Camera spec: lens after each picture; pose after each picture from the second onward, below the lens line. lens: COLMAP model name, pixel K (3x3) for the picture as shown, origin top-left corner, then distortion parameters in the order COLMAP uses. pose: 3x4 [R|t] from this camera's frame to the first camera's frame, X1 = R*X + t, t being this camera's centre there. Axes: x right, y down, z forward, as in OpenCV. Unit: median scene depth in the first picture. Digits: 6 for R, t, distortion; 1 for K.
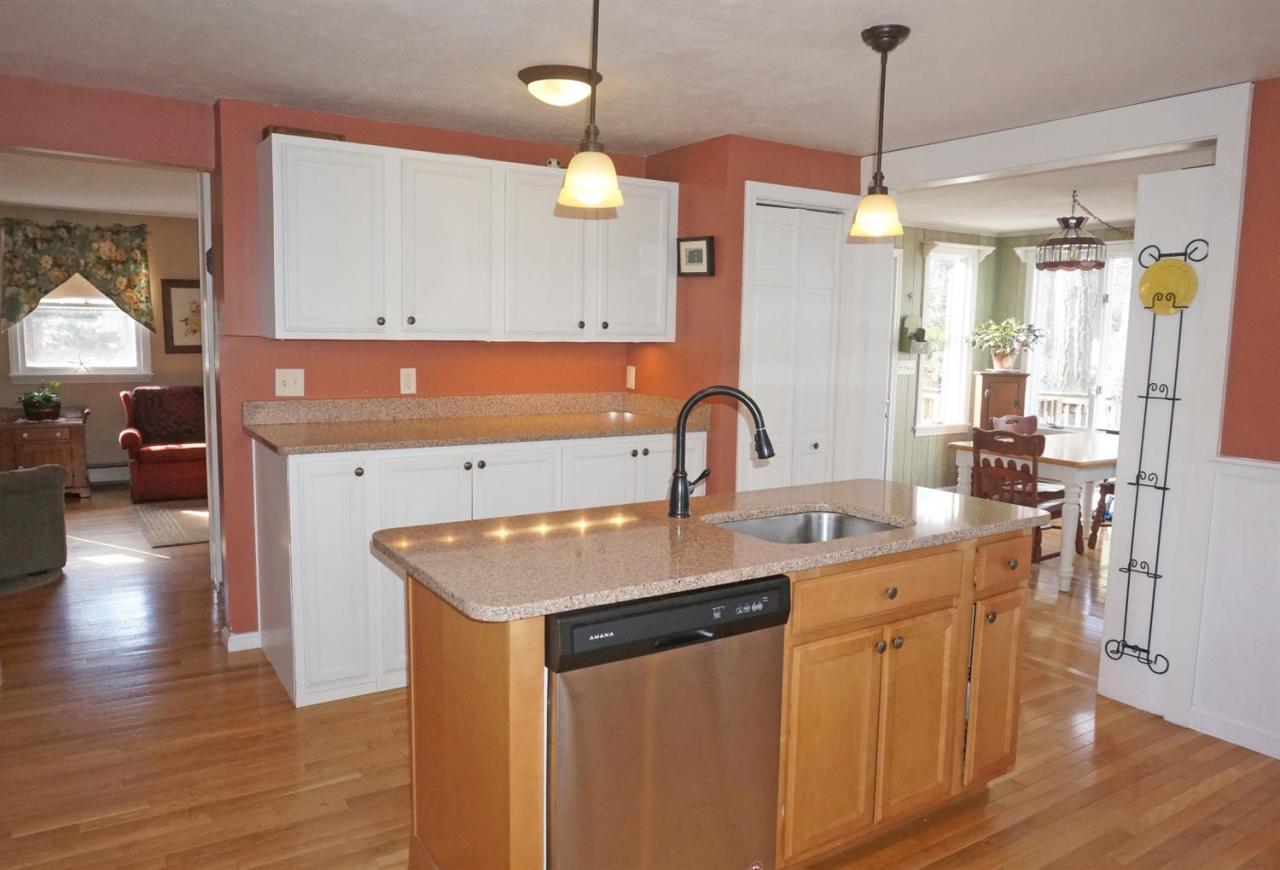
lens RADIAL K [[903.7, 0, 630.3], [0, 903.7, 432.7], [0, 0, 1]] dist [-0.026507, 0.007753]
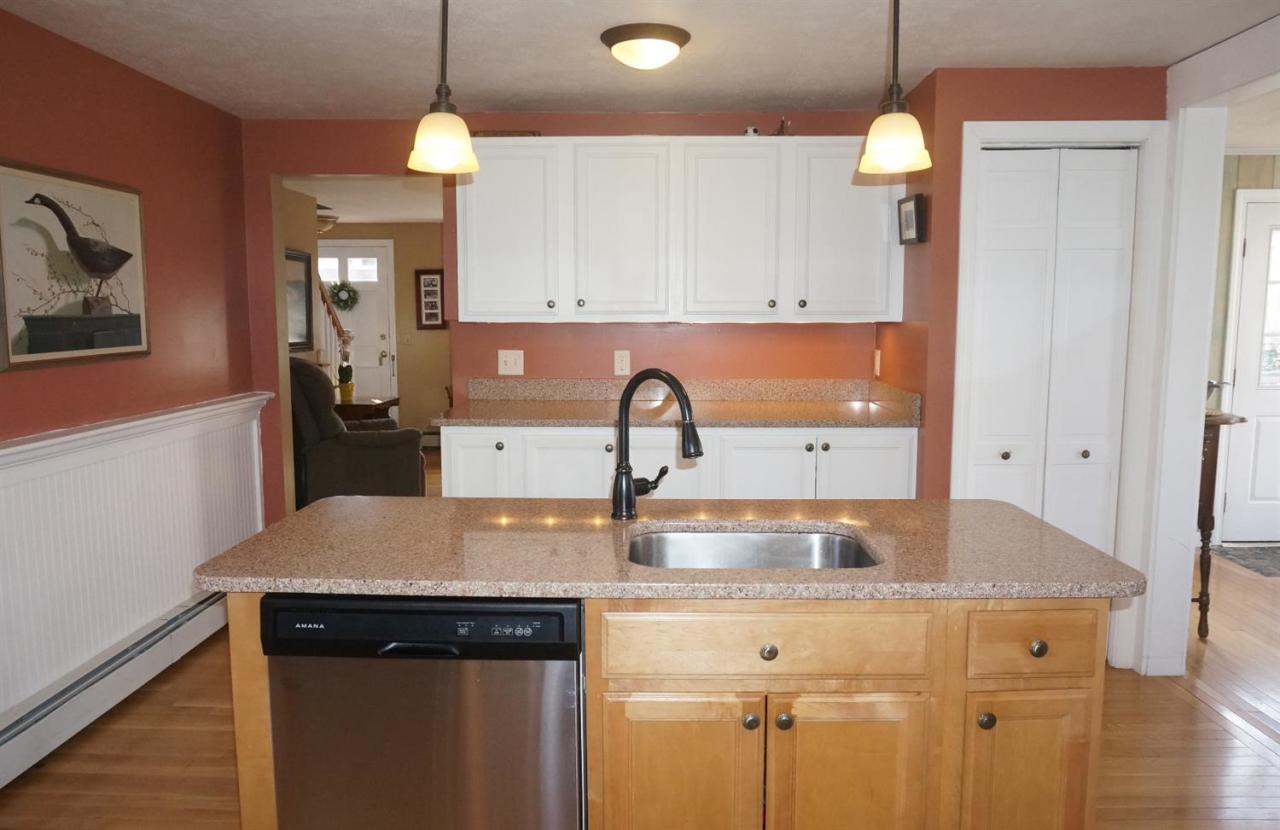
lens RADIAL K [[869.8, 0, 614.5], [0, 869.8, 408.4], [0, 0, 1]] dist [-0.038381, 0.006846]
pose [[0.815327, 0.041612, -0.577504, 0.285267], [-0.047807, 0.998847, 0.004478, -0.008654], [0.577024, 0.023958, 0.816375, 0.167753]]
